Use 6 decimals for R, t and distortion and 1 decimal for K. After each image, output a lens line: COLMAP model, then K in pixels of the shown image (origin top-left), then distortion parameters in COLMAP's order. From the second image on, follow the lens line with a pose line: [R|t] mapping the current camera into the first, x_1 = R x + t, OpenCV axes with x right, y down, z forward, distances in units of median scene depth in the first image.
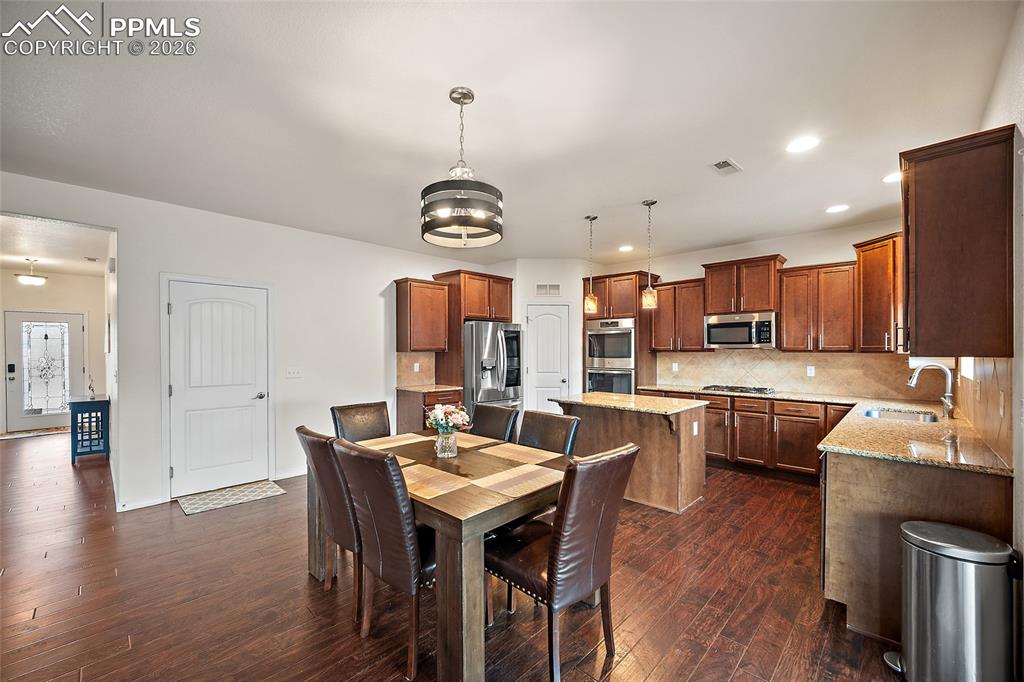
lens RADIAL K [[407.9, 0, 501.1], [0, 407.9, 348.2], [0, 0, 1]] dist [-0.002365, -0.000168]
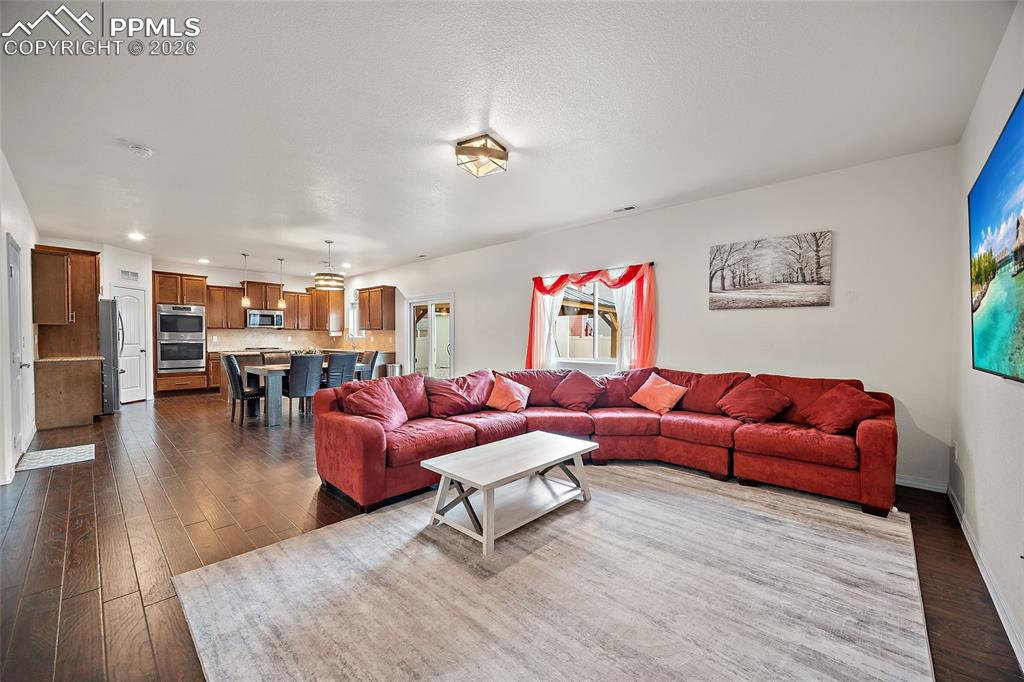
lens RADIAL K [[399.4, 0, 507.2], [0, 399.4, 344.7], [0, 0, 1]] dist [-0.000720, 0.000123]
pose [[-0.033421, -0.017723, 0.999284, -1.384828], [-0.009485, 0.999803, 0.017415, 0.037432], [-0.999396, -0.008896, -0.033583, -0.100993]]
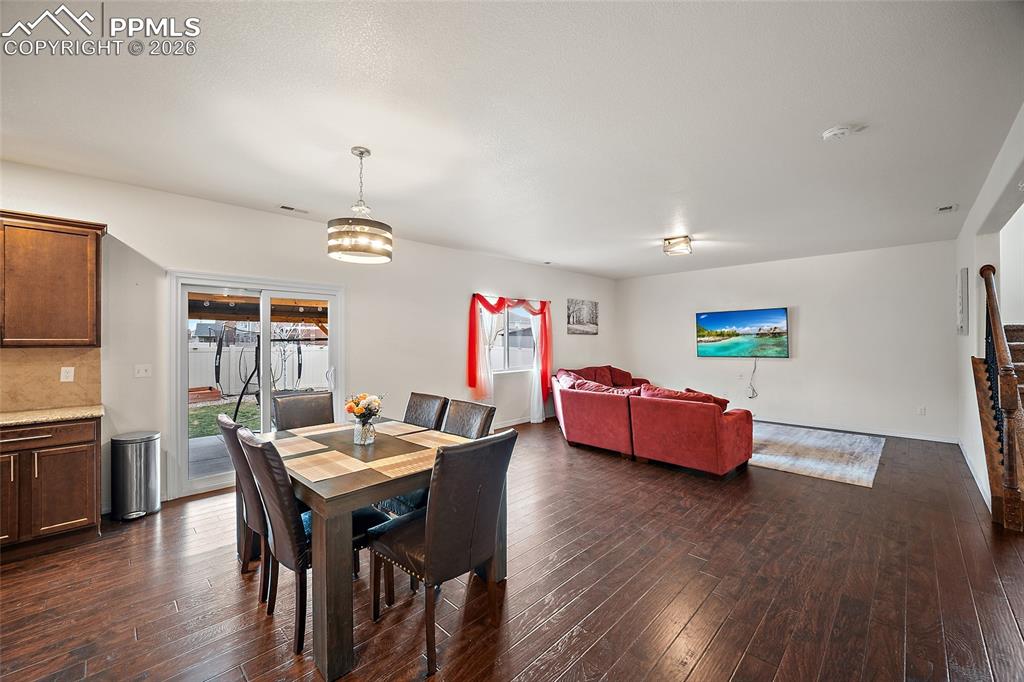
lens RADIAL K [[402.1, 0, 506.7], [0, 402.1, 338.6], [0, 0, 1]] dist [-0.001619, -0.000236]
pose [[-0.999985, 0.003894, 0.003790, -0.254233], [0.003856, 0.999942, -0.010021, 0.003117], [-0.003829, -0.010007, -0.999943, 1.019319]]
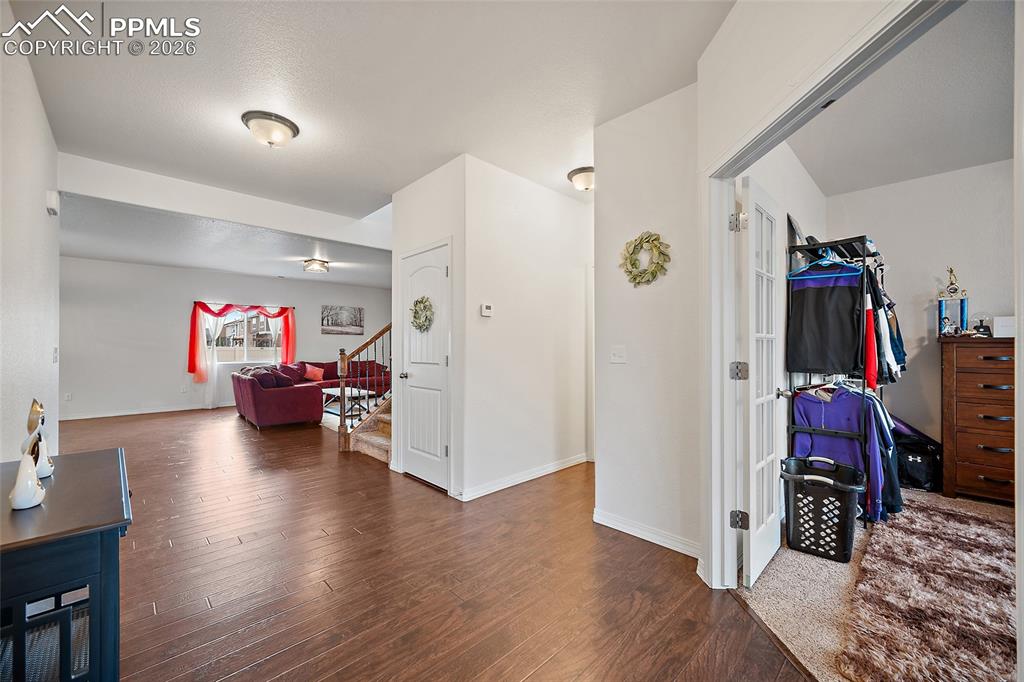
lens RADIAL K [[399.4, 0, 507.2], [0, 399.4, 344.7], [0, 0, 1]] dist [-0.000720, 0.000123]
pose [[-0.999722, 0.000840, 0.023584, -1.464859], [0.000596, 0.999946, -0.010351, 0.045449], [-0.023591, -0.010334, -0.999668, 1.378026]]
